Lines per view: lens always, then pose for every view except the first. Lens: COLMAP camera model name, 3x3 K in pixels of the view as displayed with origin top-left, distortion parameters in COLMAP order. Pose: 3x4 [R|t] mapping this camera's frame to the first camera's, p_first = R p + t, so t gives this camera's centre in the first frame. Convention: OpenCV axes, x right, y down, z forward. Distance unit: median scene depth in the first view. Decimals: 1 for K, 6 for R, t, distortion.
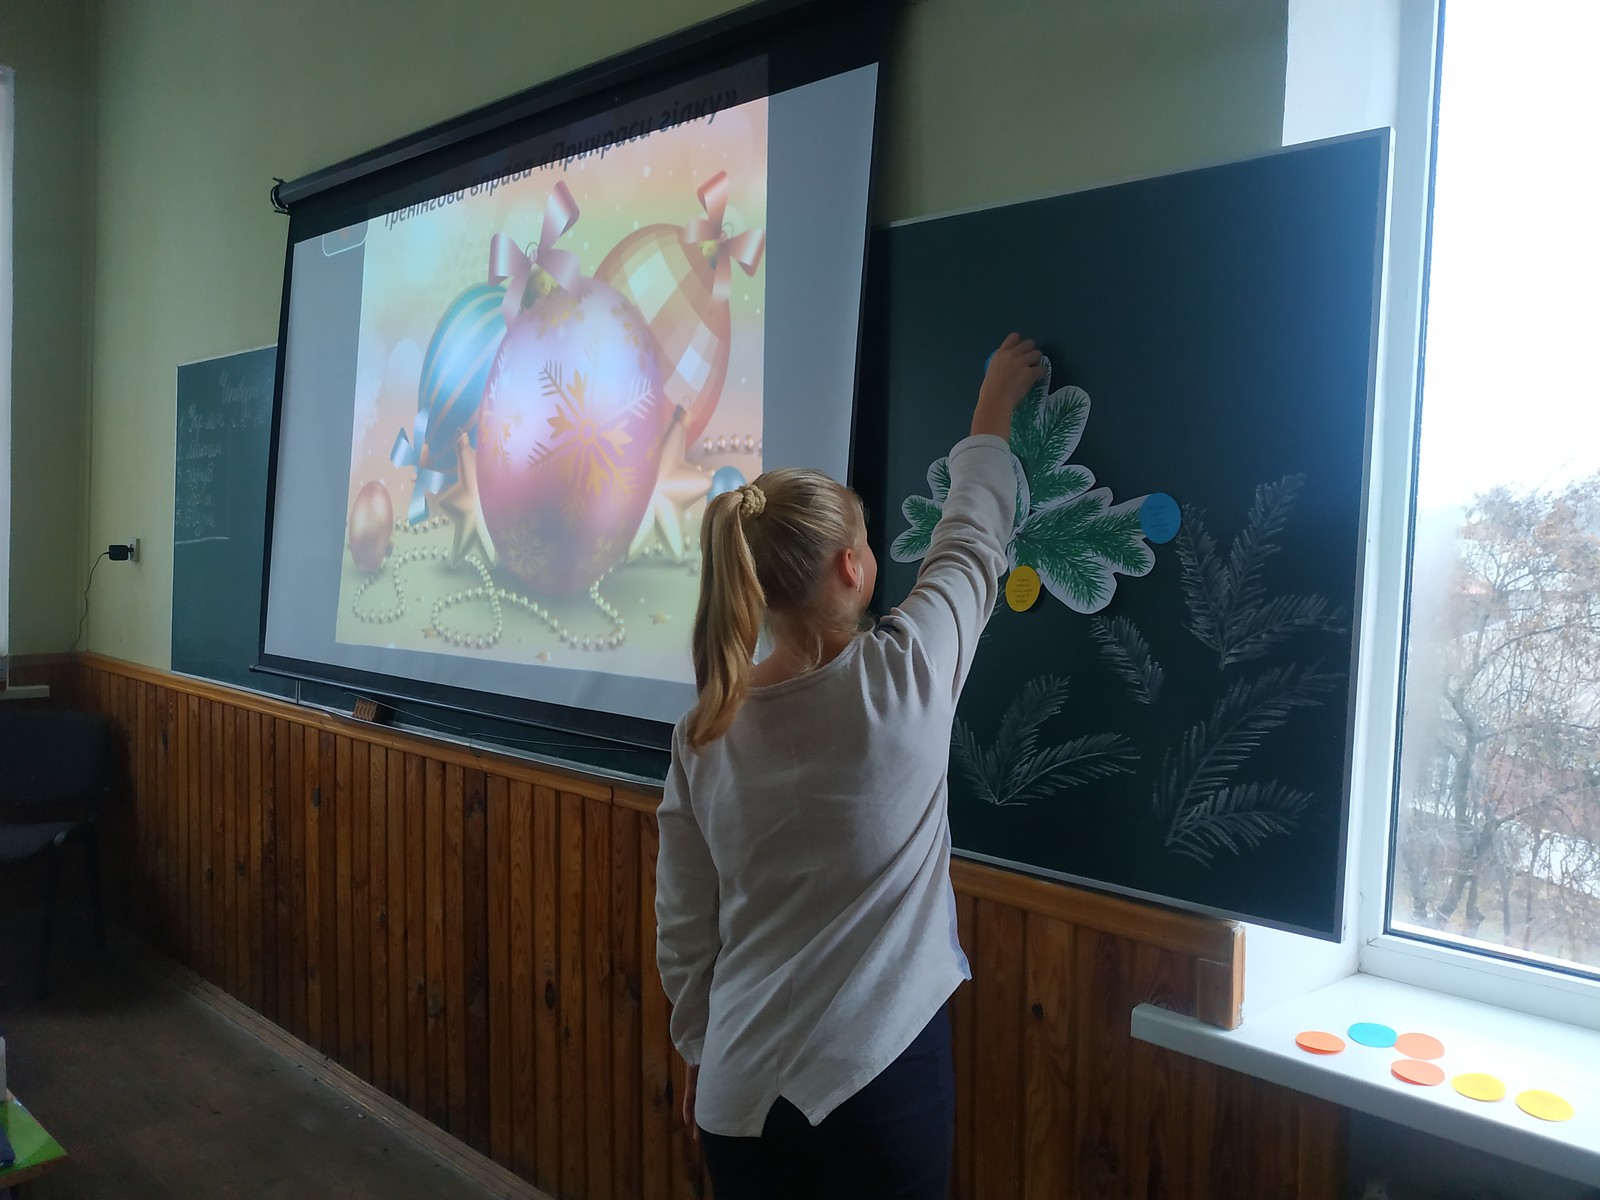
lens RADIAL K [[1143.1, 0, 798.5], [0, 1143.1, 606.6], [0, 0, 1]] dist [0.020552, -0.015621]
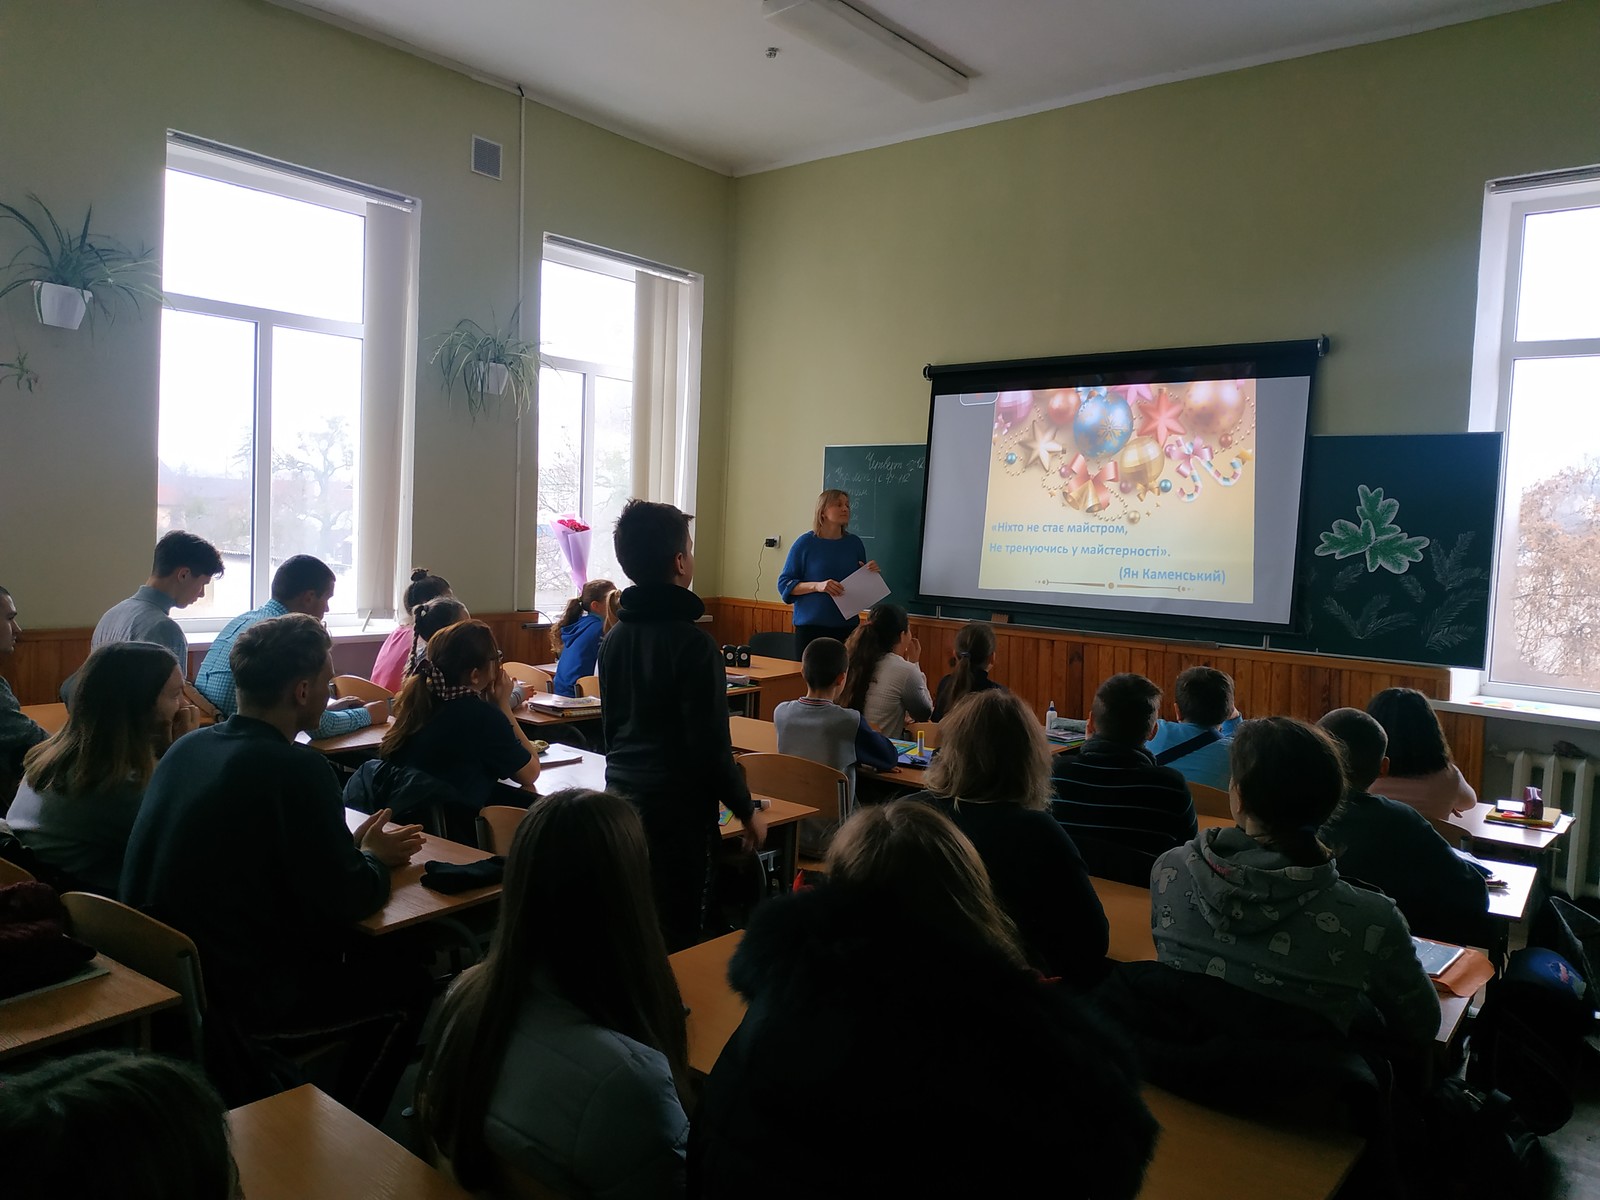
lens RADIAL K [[1143.1, 0, 800.8], [0, 1143.1, 595.2], [0, 0, 1]] dist [0.020552, -0.015621]
pose [[0.999664, 0.003404, 0.025699, -1.325963], [-0.003770, 0.999892, 0.014201, 0.024483], [-0.025648, -0.014293, 0.999569, -1.893516]]
